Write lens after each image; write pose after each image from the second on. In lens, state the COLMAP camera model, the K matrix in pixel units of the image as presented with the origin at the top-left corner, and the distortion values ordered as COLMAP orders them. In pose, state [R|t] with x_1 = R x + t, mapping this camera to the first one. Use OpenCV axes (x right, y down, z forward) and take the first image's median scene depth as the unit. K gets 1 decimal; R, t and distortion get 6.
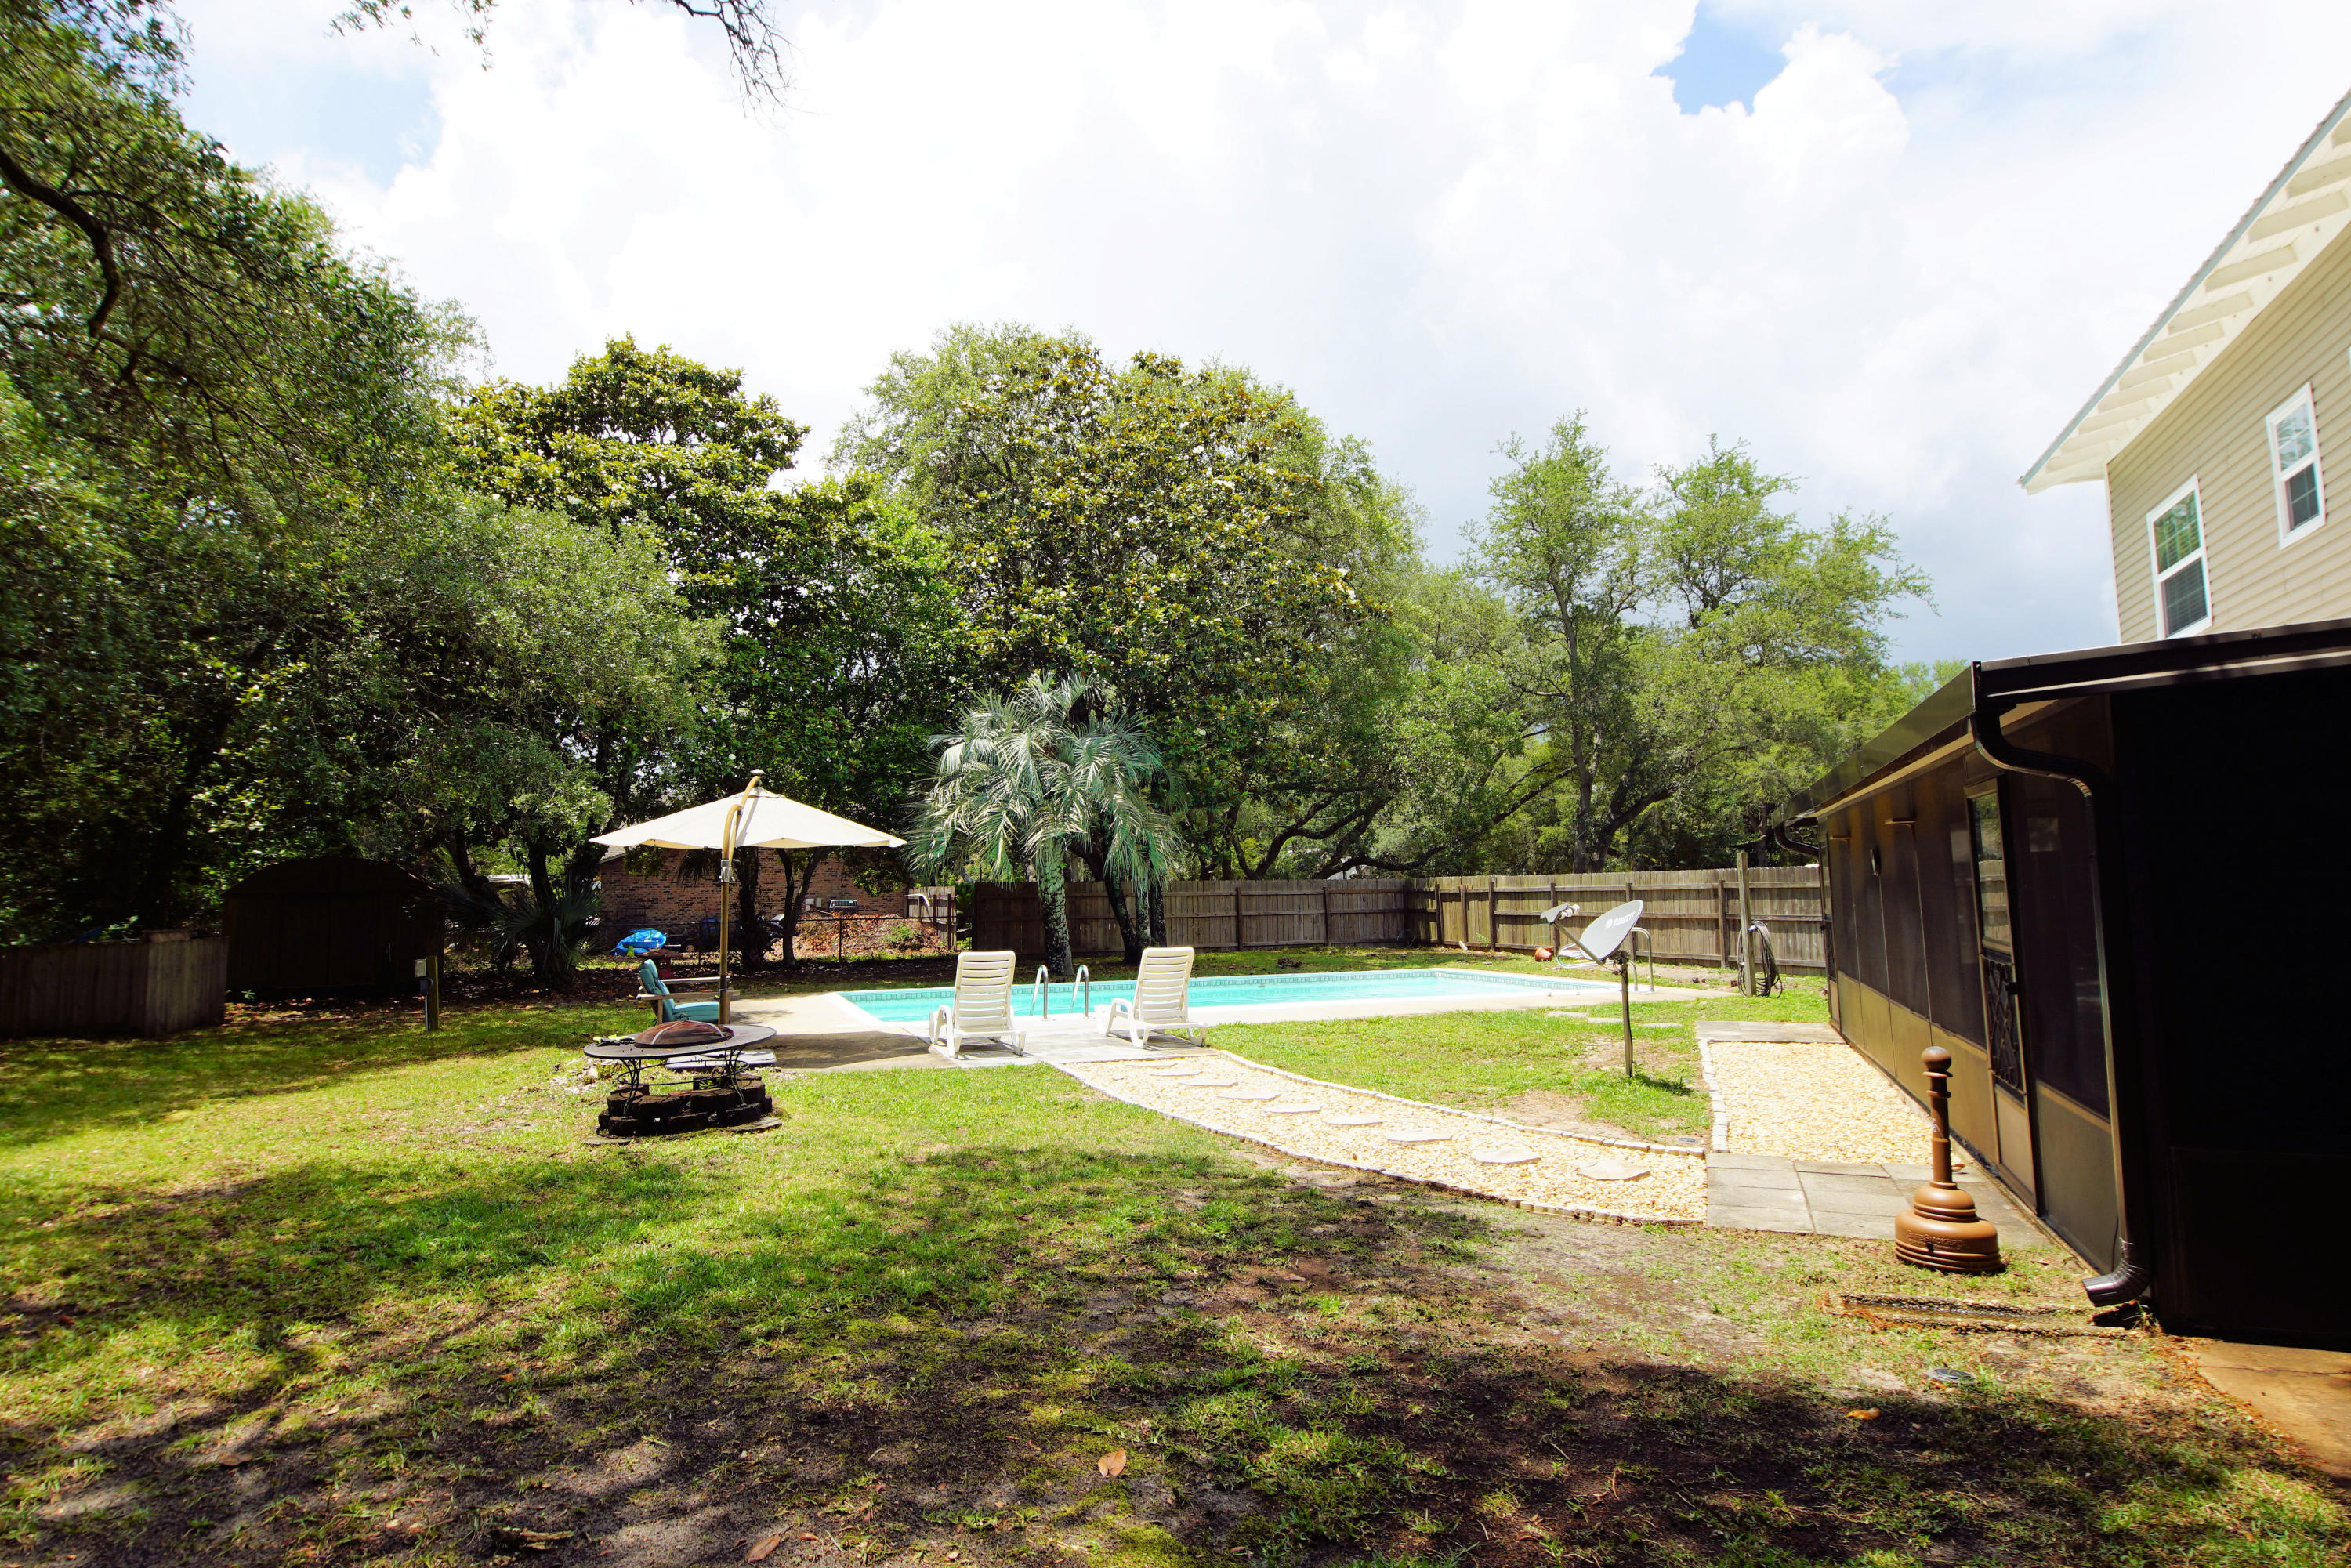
lens RADIAL K [[1259.7, 0, 1144.1], [0, 1259.7, 768.6], [0, 0, 1]] dist [0.038384, -0.035462]
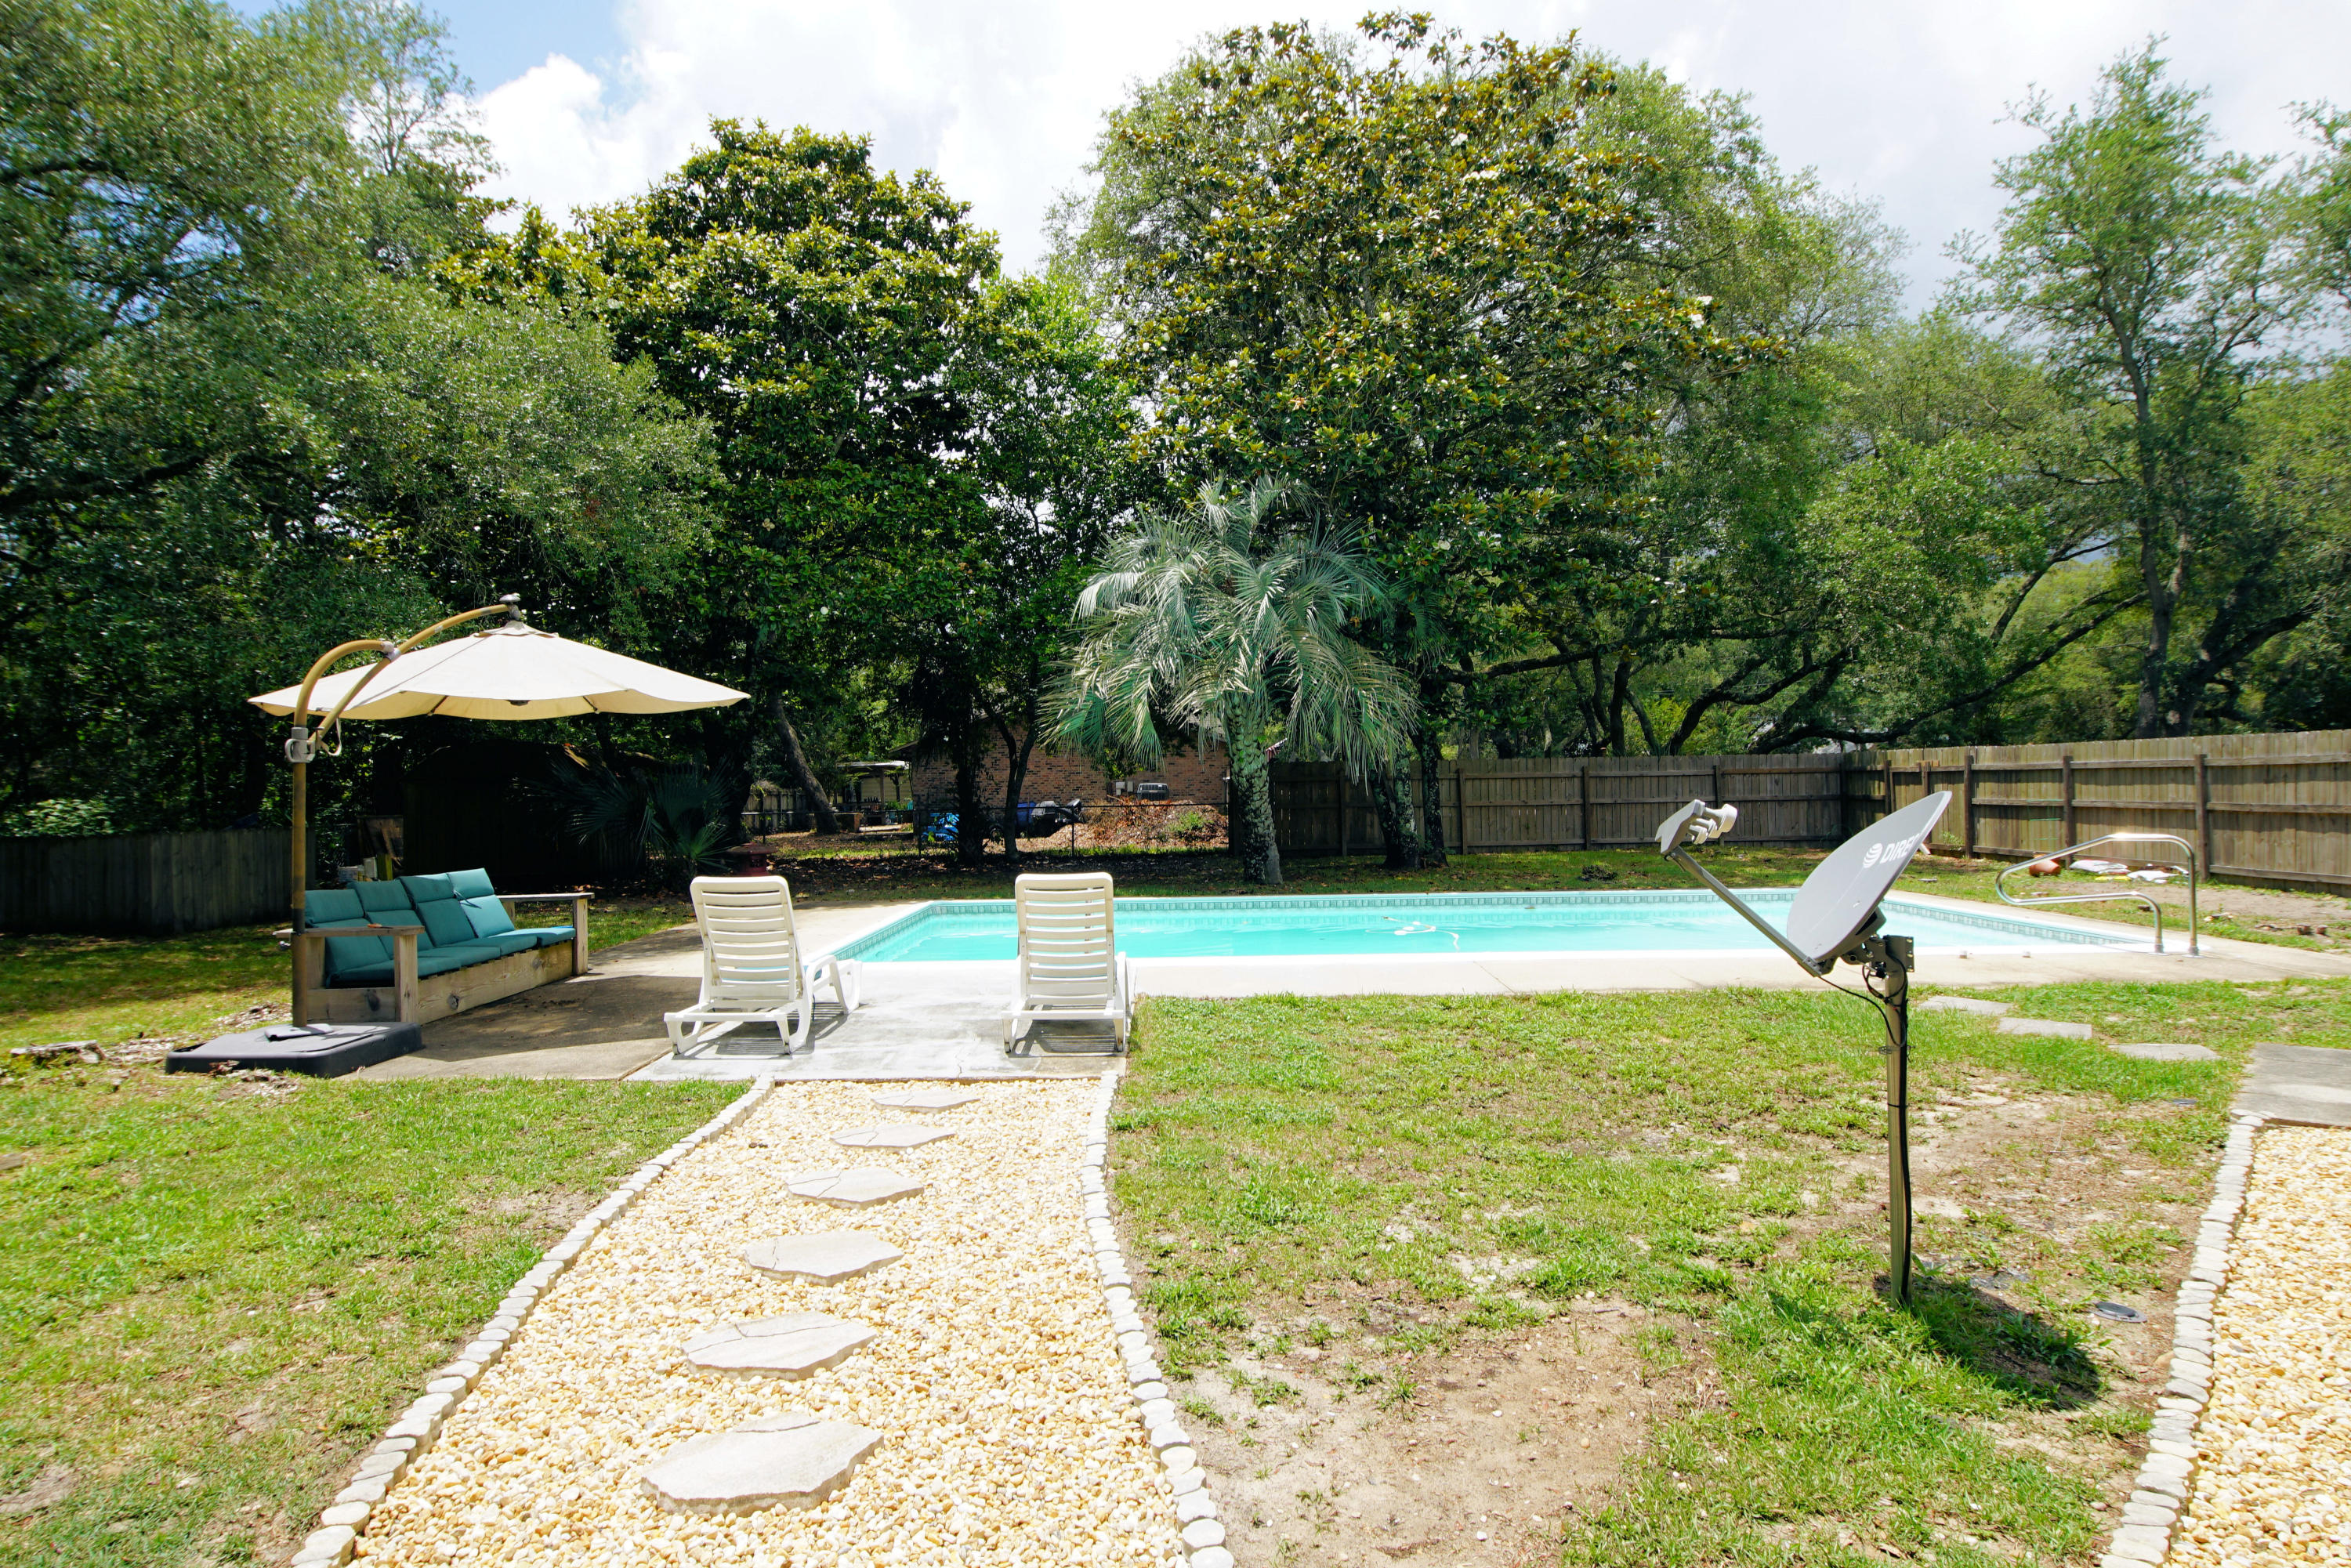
lens RADIAL K [[1259.7, 0, 1144.1], [0, 1259.7, 768.6], [0, 0, 1]] dist [0.038384, -0.035462]
pose [[0.933662, -0.006345, -0.358100, 0.140672], [0.039569, 0.995550, 0.085528, 0.027521], [0.355964, -0.094024, 0.929758, 0.276338]]
